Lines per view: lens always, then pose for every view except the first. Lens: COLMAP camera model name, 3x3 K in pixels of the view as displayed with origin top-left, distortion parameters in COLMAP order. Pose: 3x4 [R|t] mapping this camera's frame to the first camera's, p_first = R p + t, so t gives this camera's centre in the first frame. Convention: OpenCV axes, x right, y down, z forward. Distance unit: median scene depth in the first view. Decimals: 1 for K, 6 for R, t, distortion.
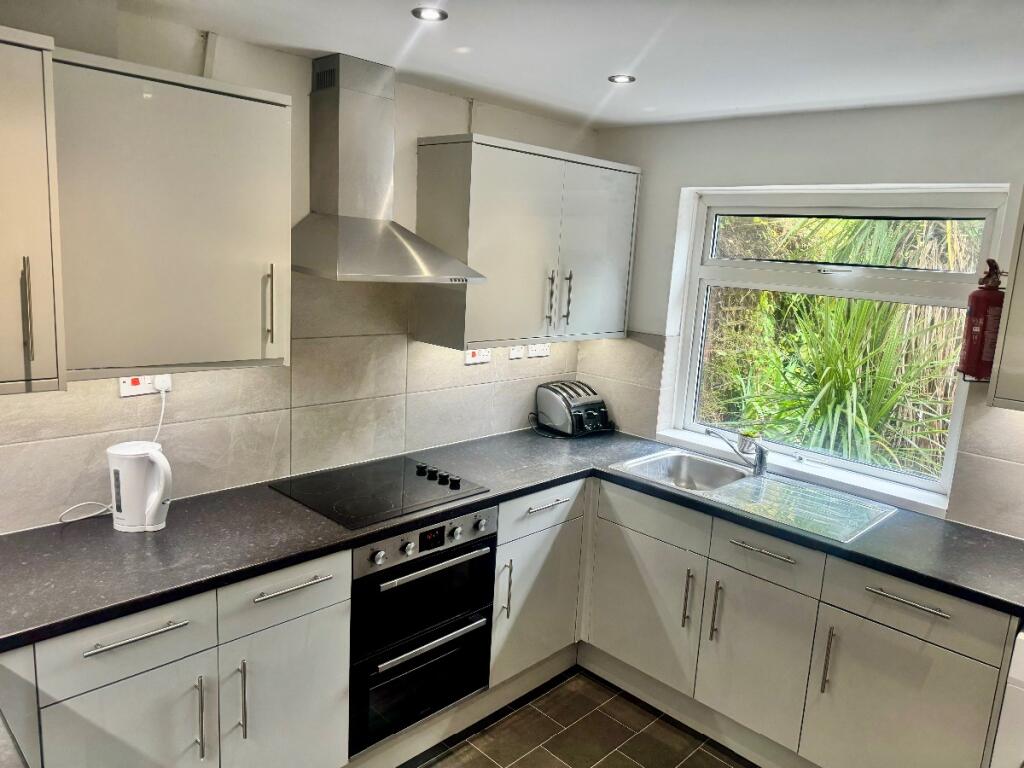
lens RADIAL K [[712.9, 0, 514.6], [0, 712.9, 377.8], [0, 0, 1]] dist [0.044077, -0.056237]
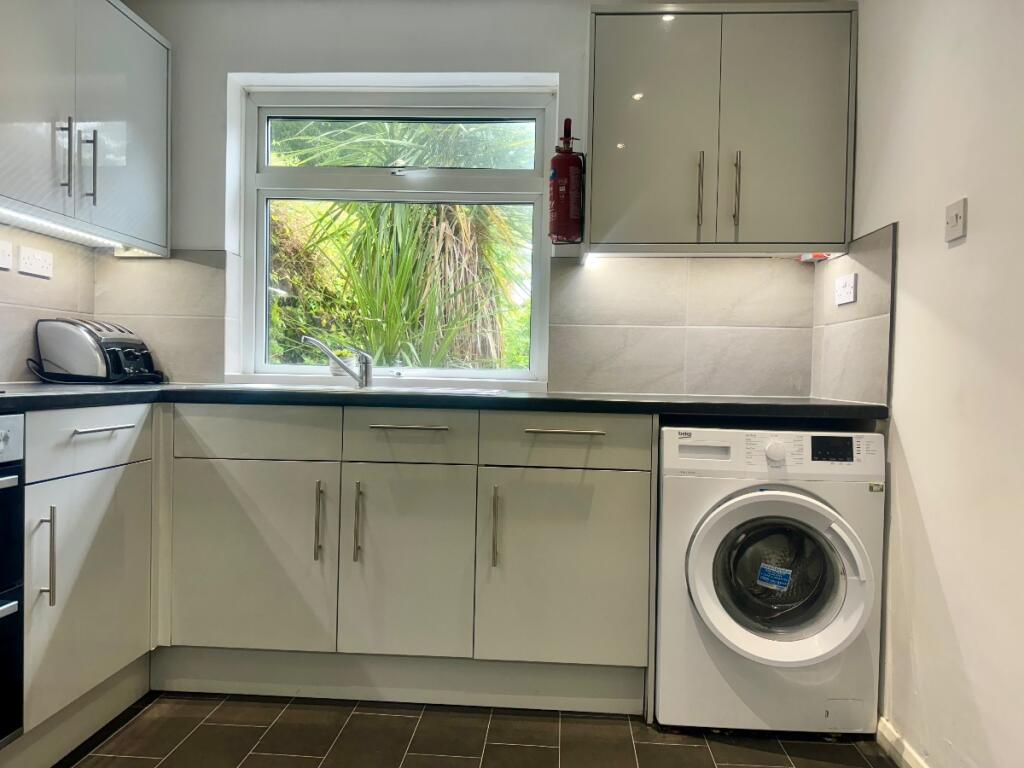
lens RADIAL K [[712.9, 0, 513.0], [0, 712.9, 391.6], [0, 0, 1]] dist [0.044077, -0.056237]
pose [[0.754669, -0.057852, 0.653551, -0.095861], [0.135421, 0.988391, -0.068882, 0.227141], [-0.641979, 0.140488, 0.753742, 0.224884]]
